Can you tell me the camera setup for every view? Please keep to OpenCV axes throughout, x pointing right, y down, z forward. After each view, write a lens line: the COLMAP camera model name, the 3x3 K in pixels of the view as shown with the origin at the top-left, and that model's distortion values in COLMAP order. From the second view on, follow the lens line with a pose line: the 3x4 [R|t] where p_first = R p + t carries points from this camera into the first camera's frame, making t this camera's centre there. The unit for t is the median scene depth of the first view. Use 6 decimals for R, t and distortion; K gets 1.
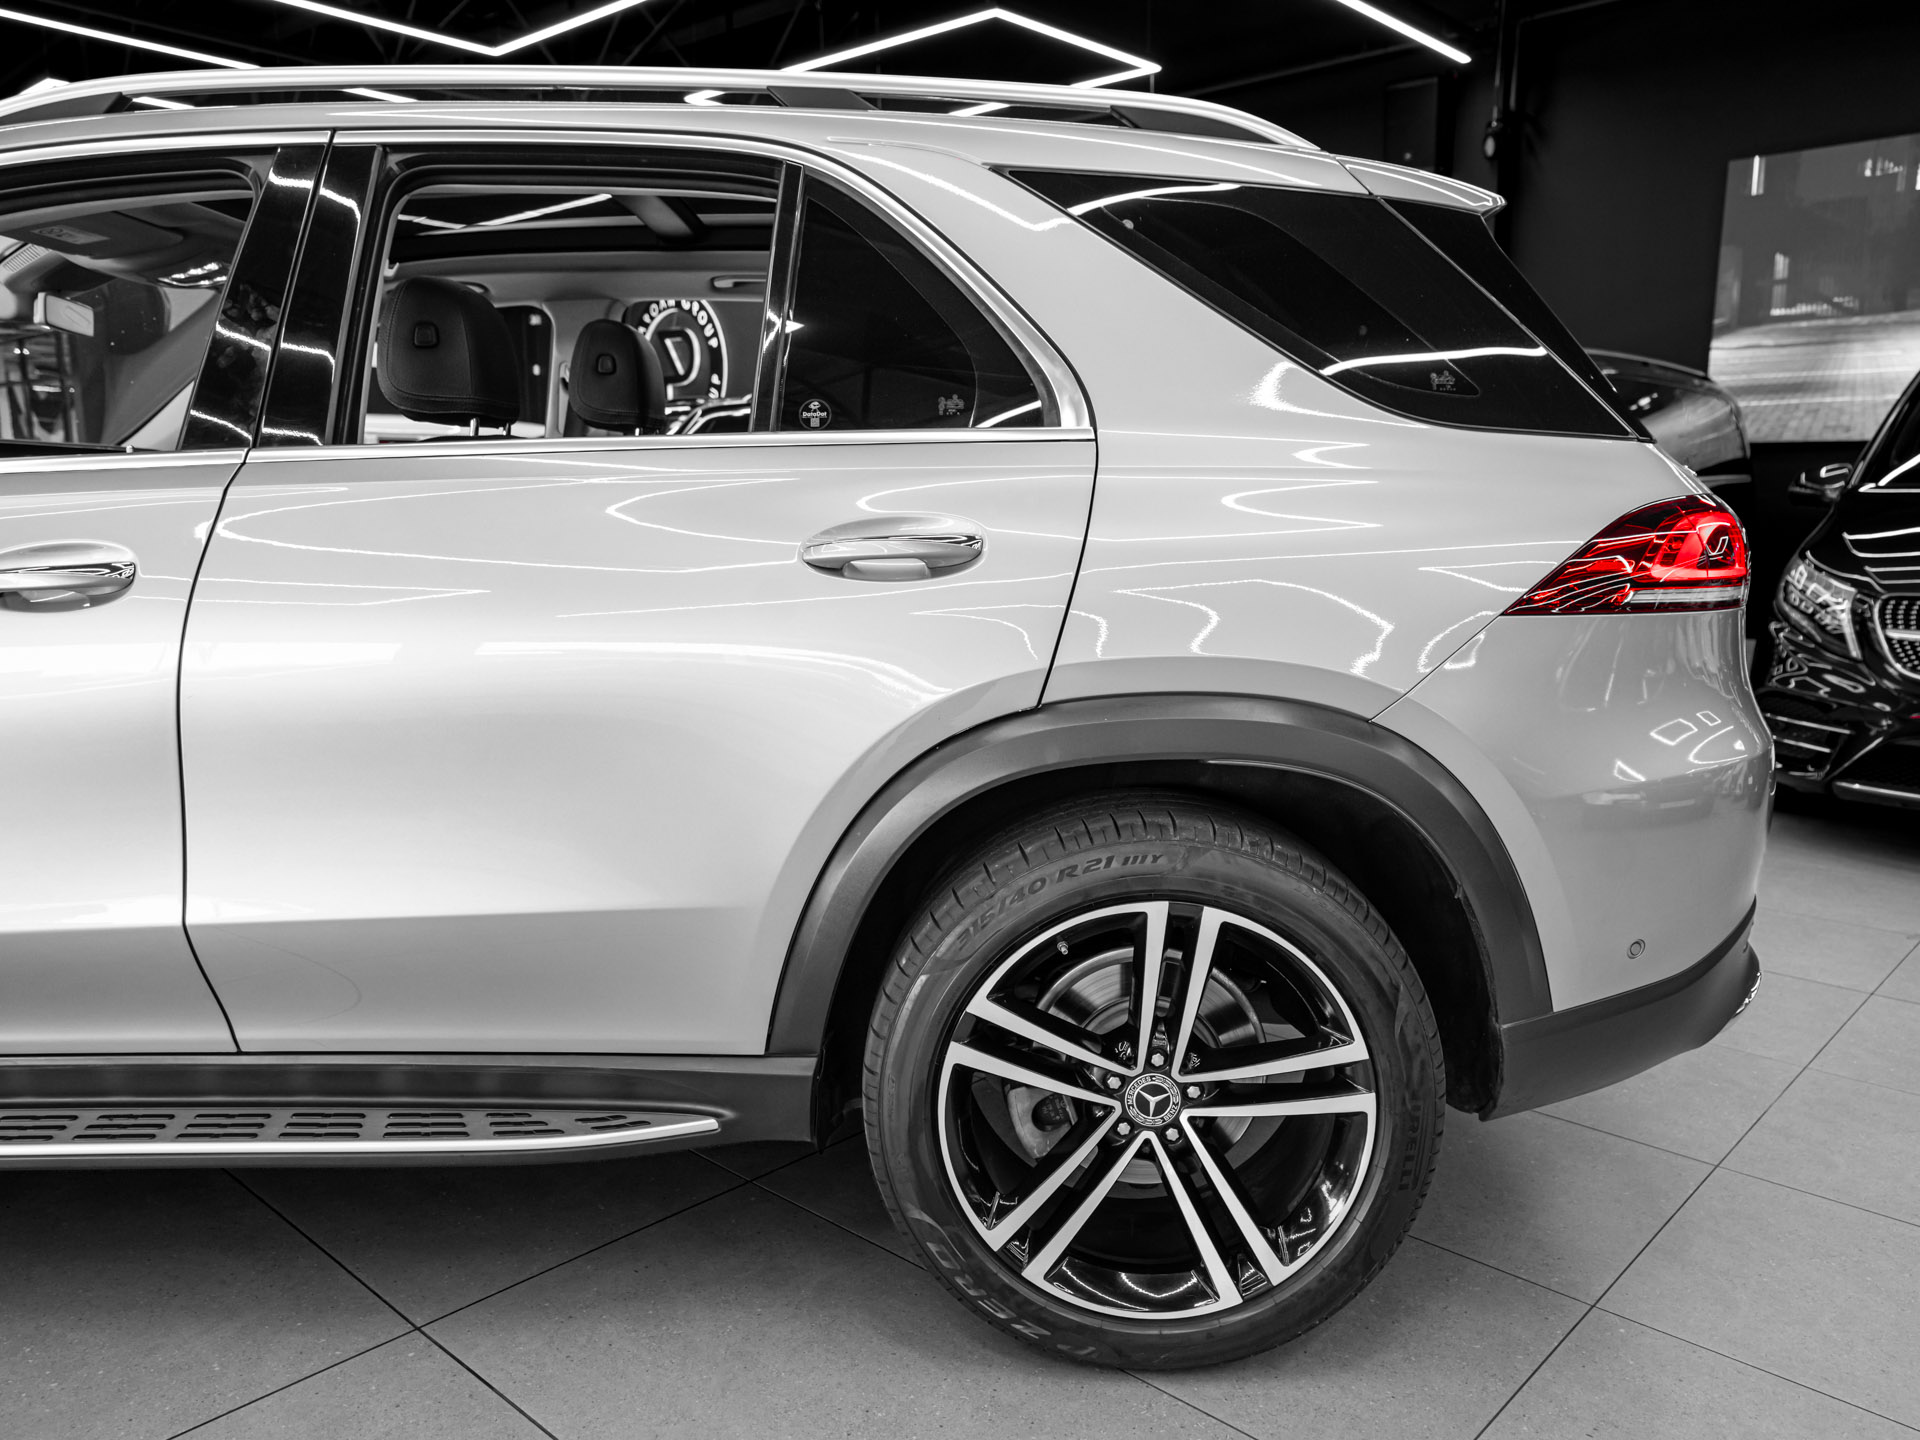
lens RADIAL K [[1455.8, 0, 954.6], [0, 1455.8, 712.1], [0, 0, 1]] dist [-0.023496, 0.063379]
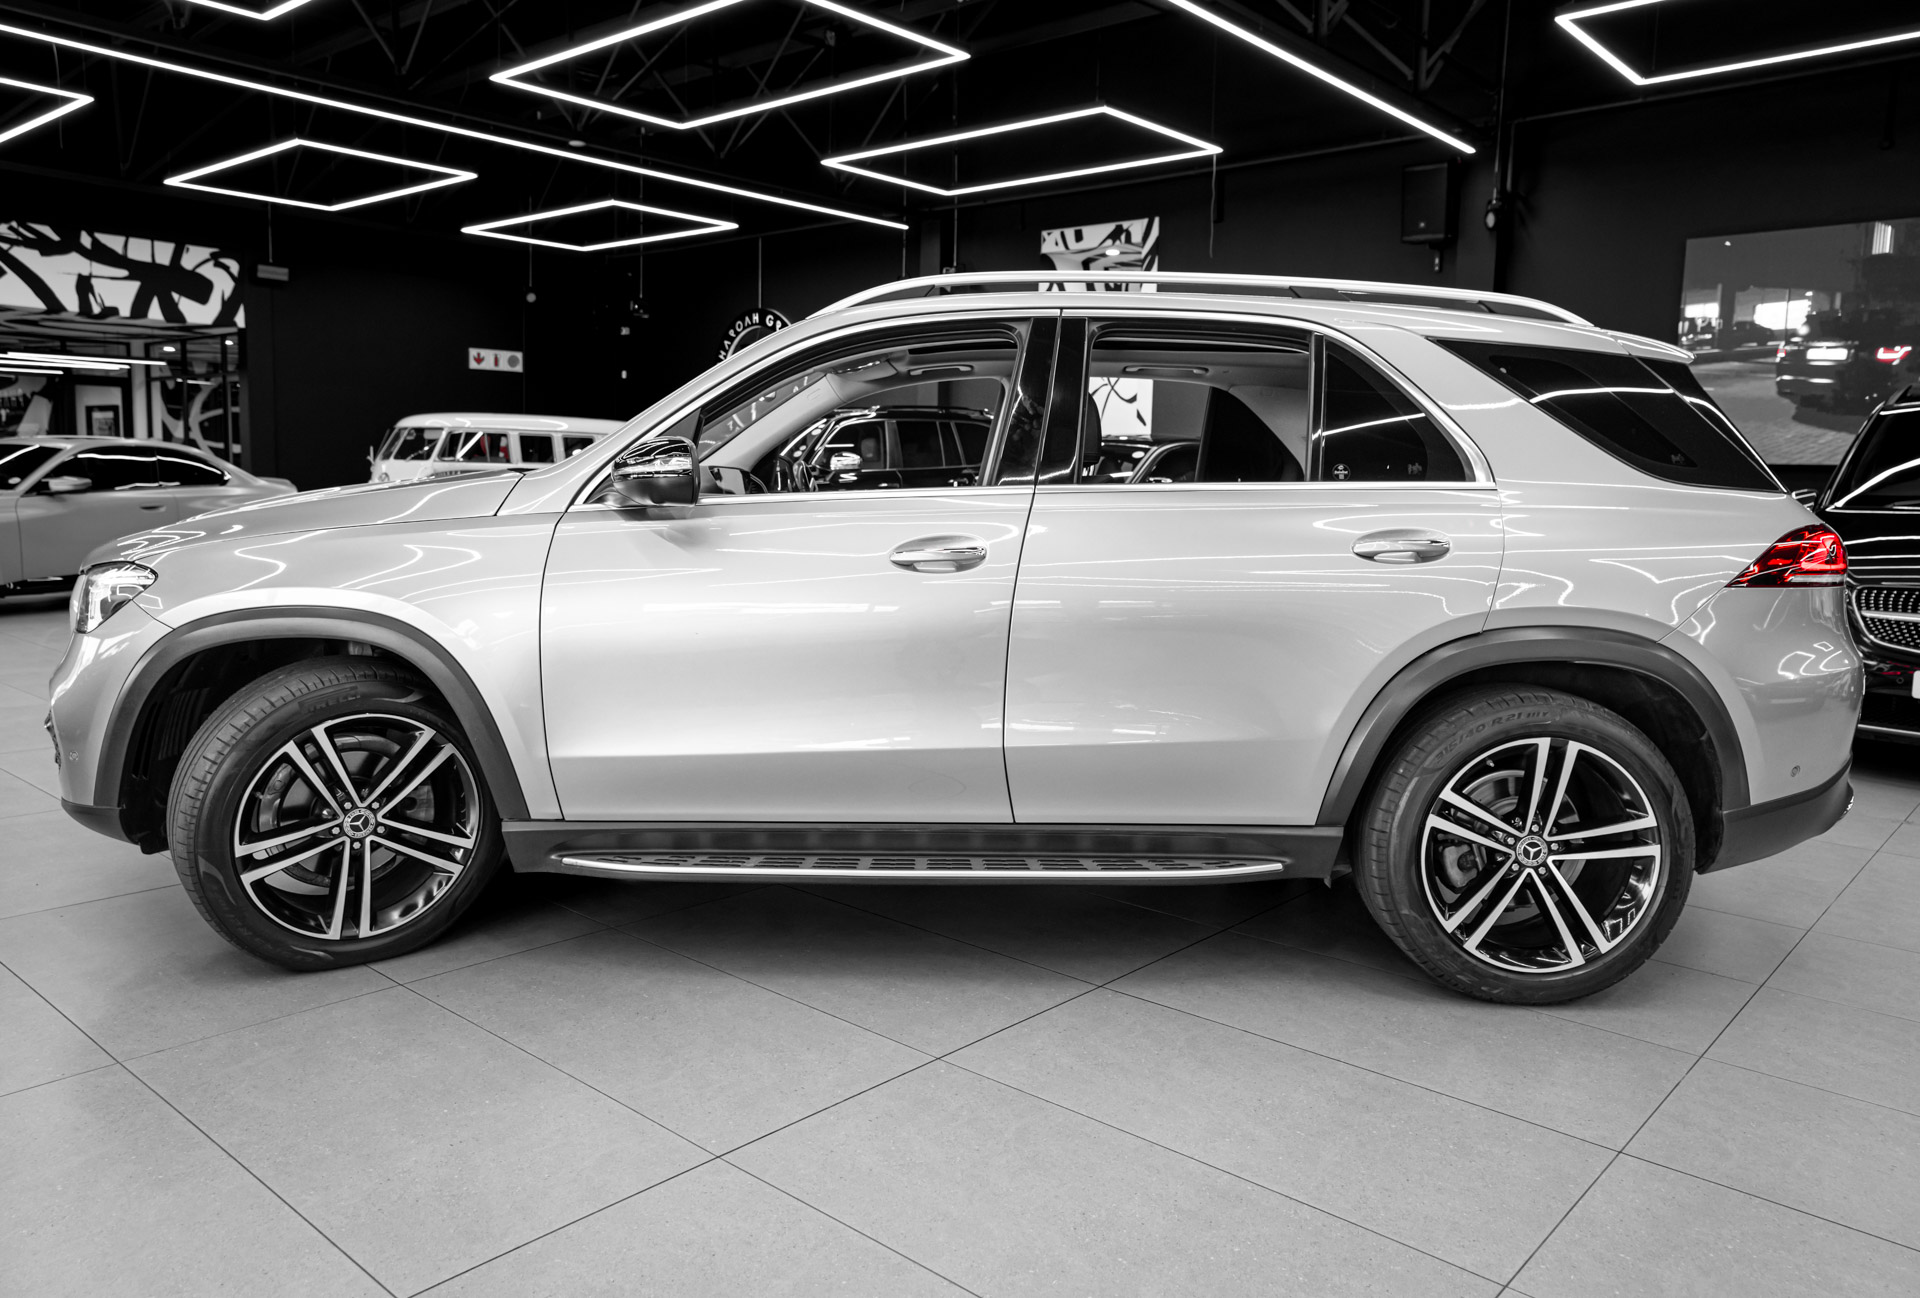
lens RADIAL K [[1378.1, 0, 945.4], [0, 1378.1, 612.0], [0, 0, 1]] dist [-0.017613, 0.052669]
pose [[0.999574, 0.015551, 0.024687, -0.637985], [-0.014114, 0.998255, -0.057336, 0.077143], [-0.025536, 0.056964, 0.998050, -0.708035]]
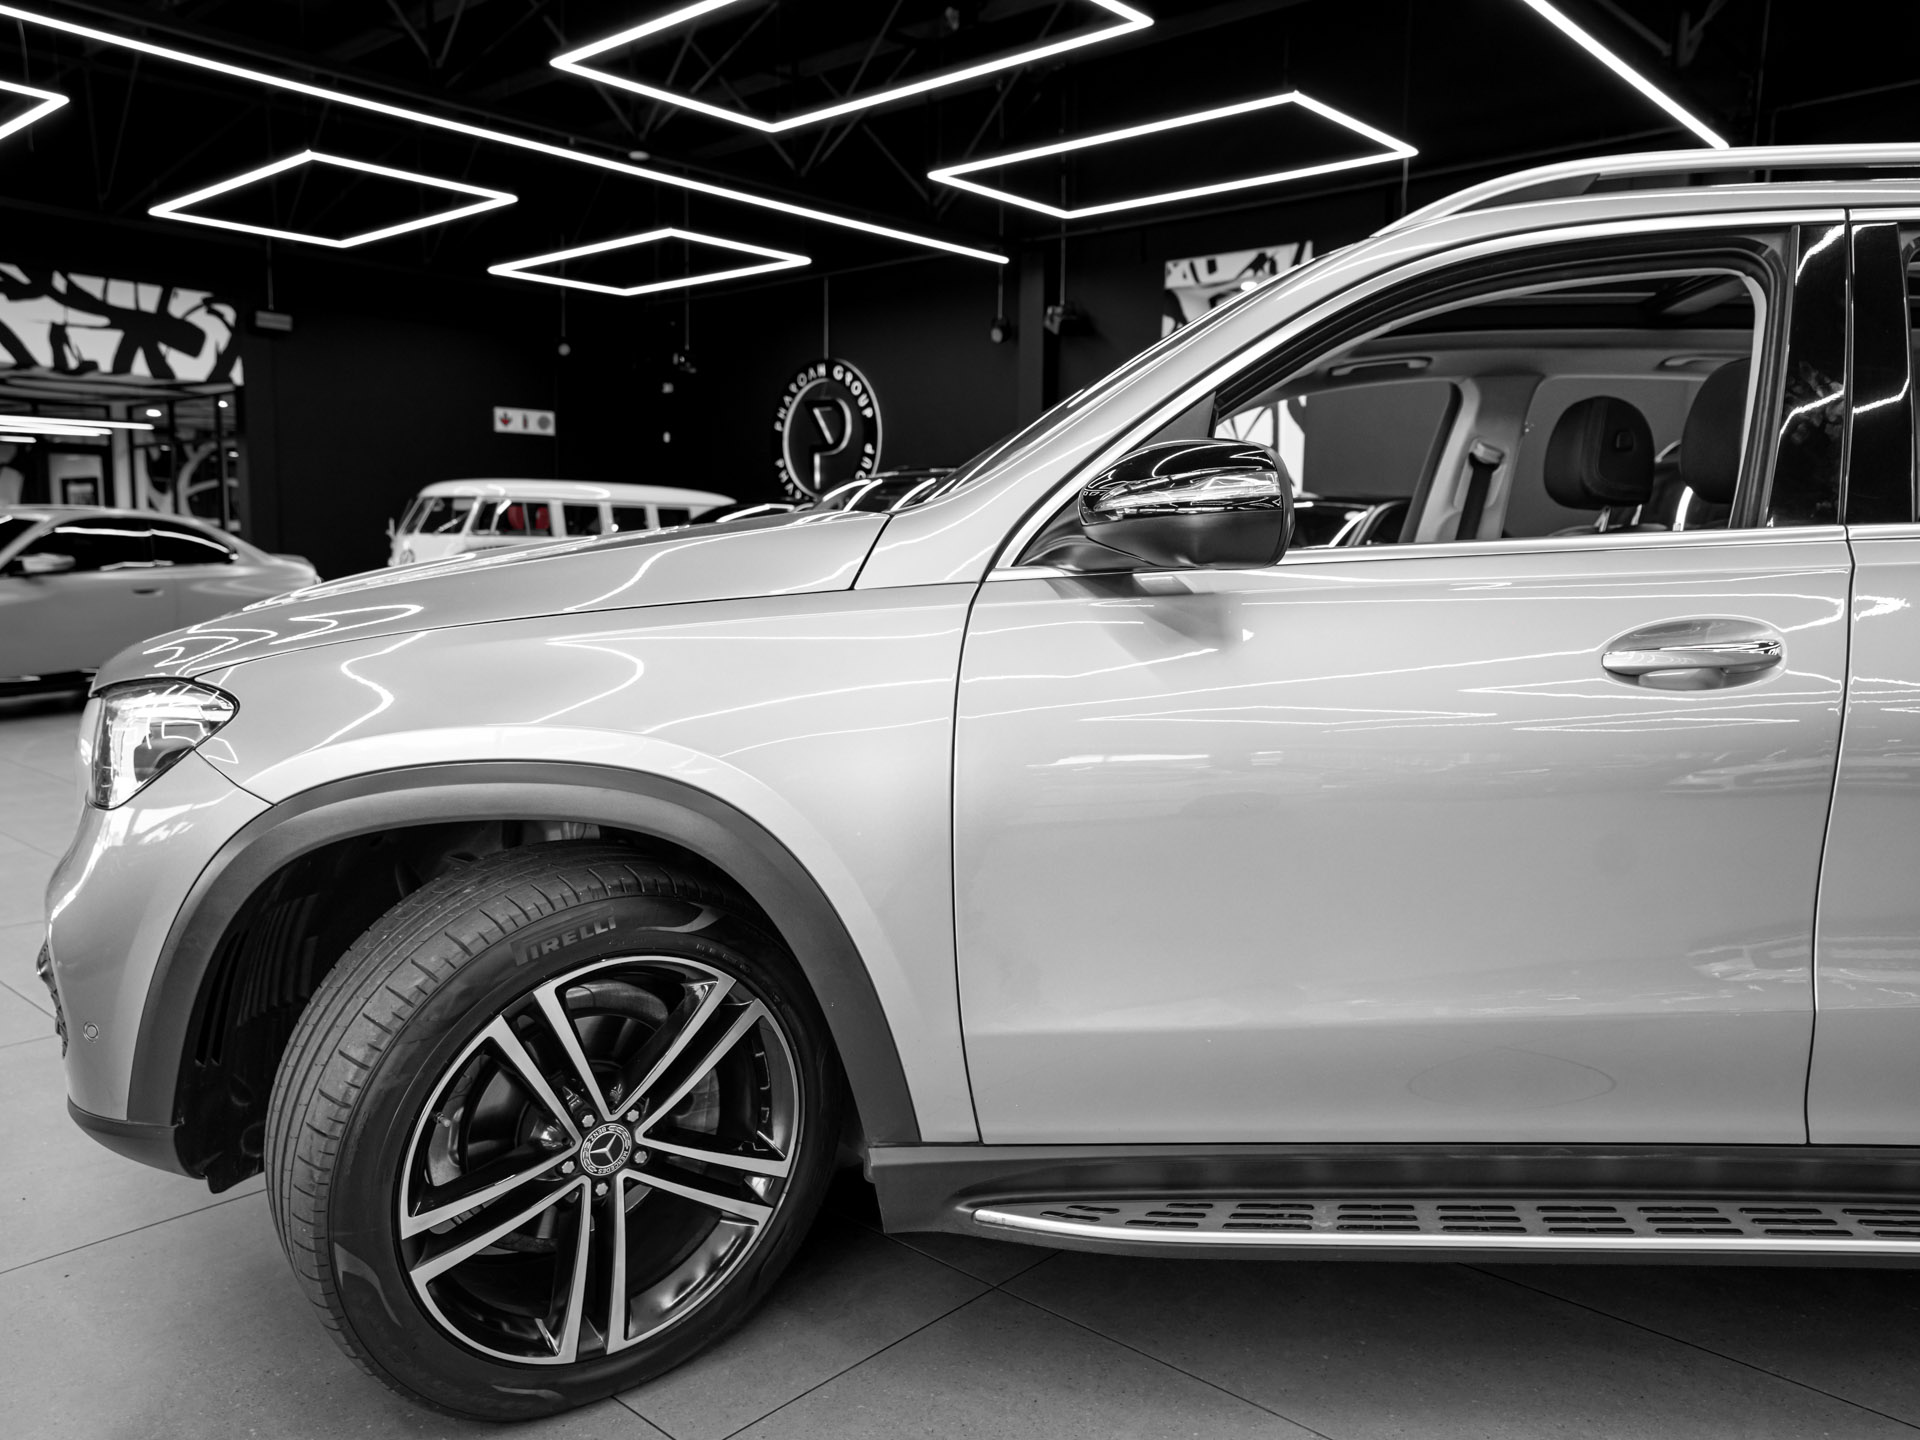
lens RADIAL K [[1455.8, 0, 957.6], [0, 1455.8, 715.9], [0, 0, 1]] dist [-0.023496, 0.063379]
pose [[0.999772, 0.007612, 0.019946, -1.109030], [-0.006719, 0.998989, -0.044441, -0.004544], [-0.020264, 0.044297, 0.998813, 0.031601]]
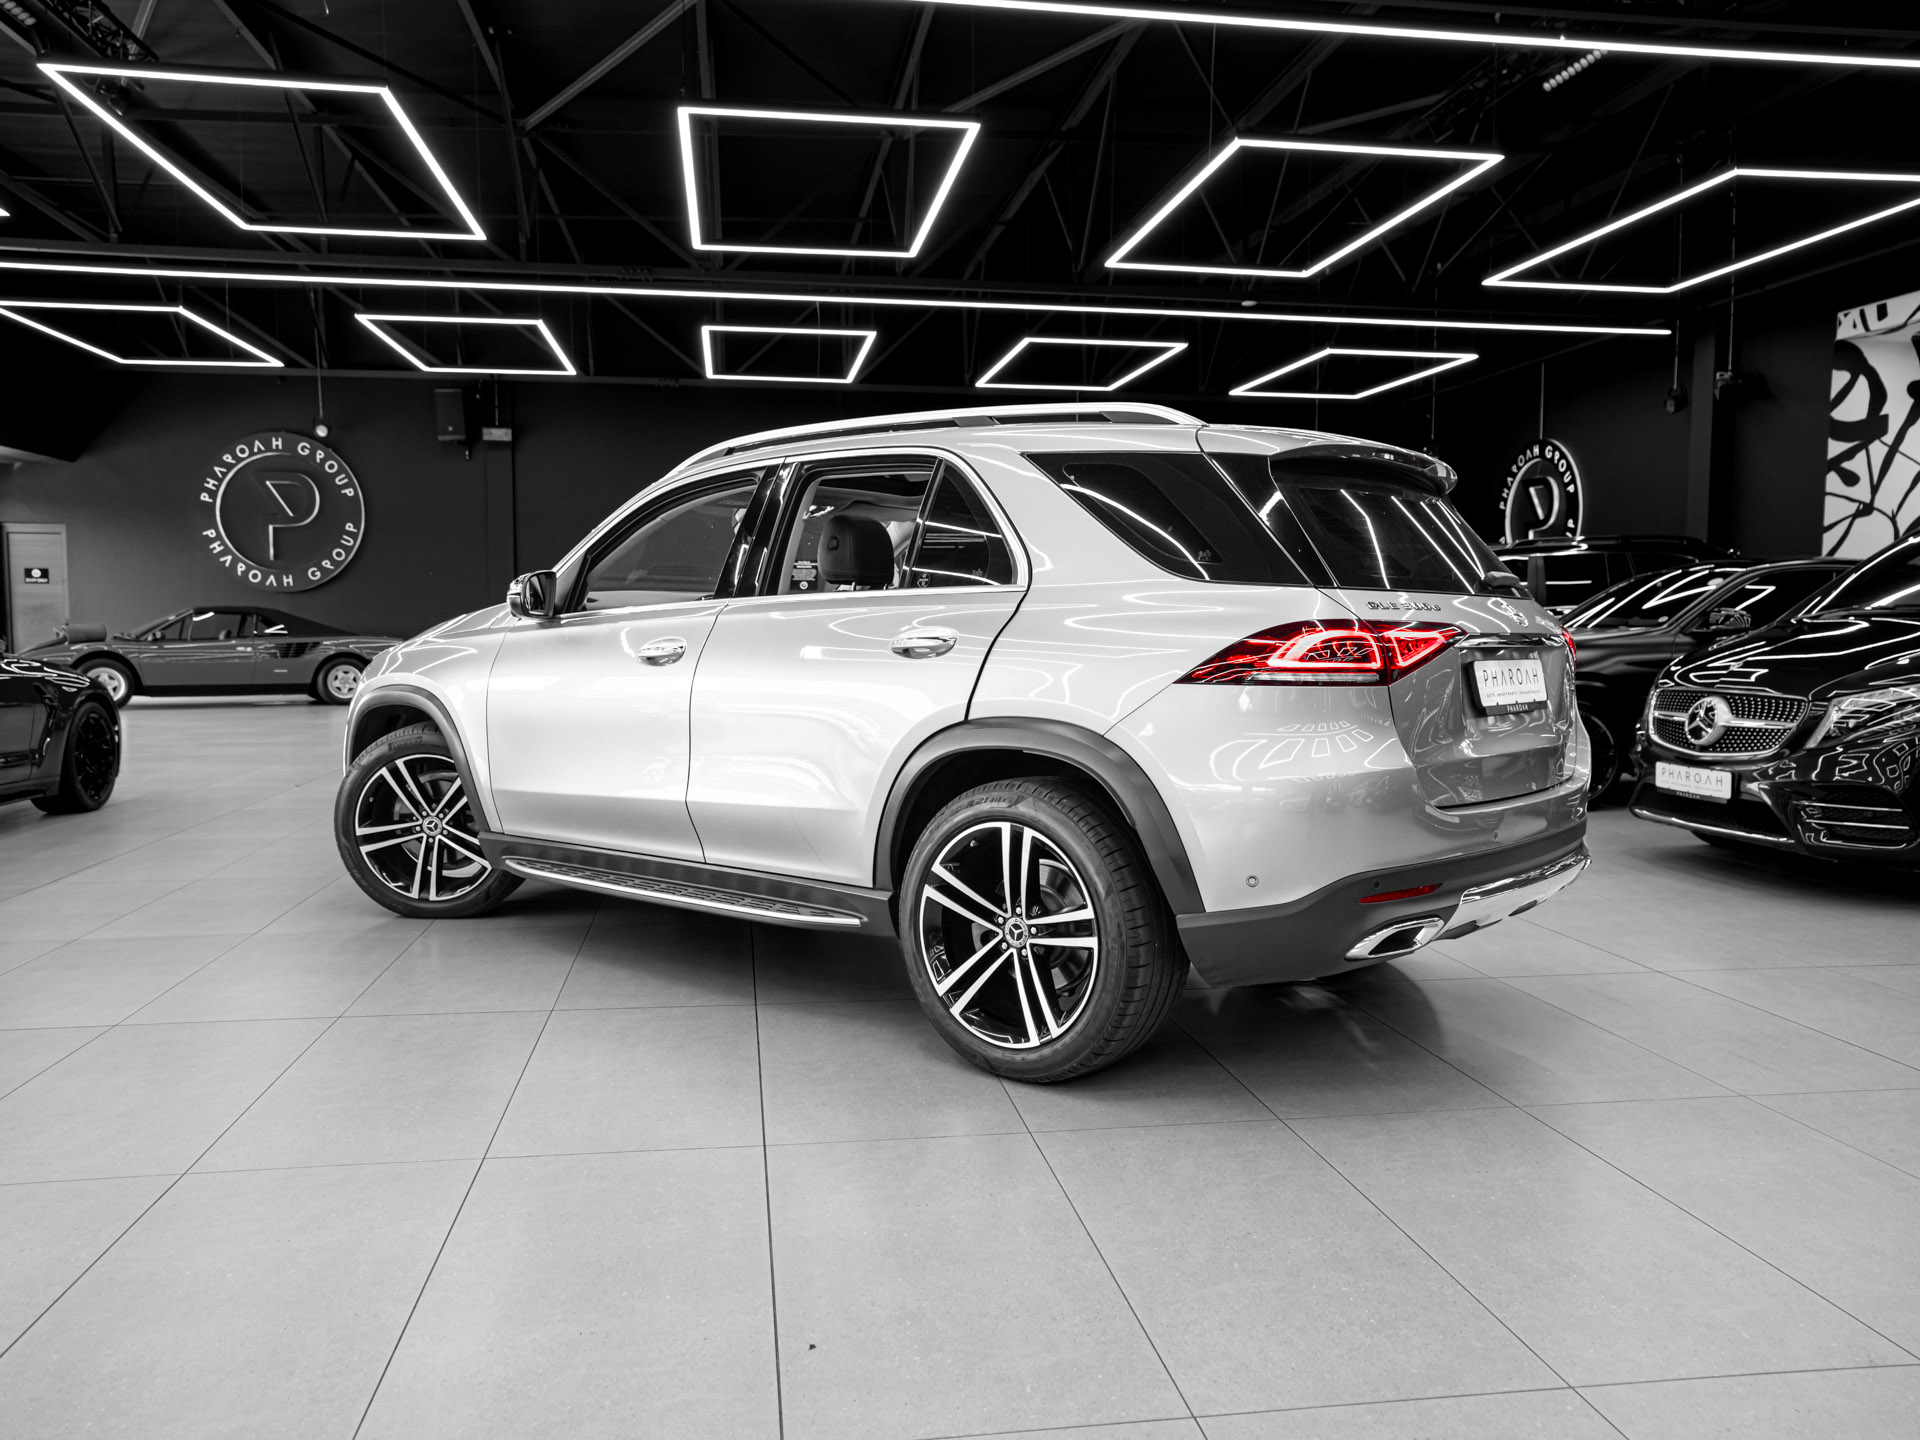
lens RADIAL K [[1455.8, 0, 954.6], [0, 1455.8, 715.3], [0, 0, 1]] dist [-0.023496, 0.063379]
pose [[0.785297, 0.042248, -0.617676, 1.230798], [-0.099938, 0.993236, -0.059122, 0.104324], [0.611000, 0.108157, 0.784207, -0.573405]]
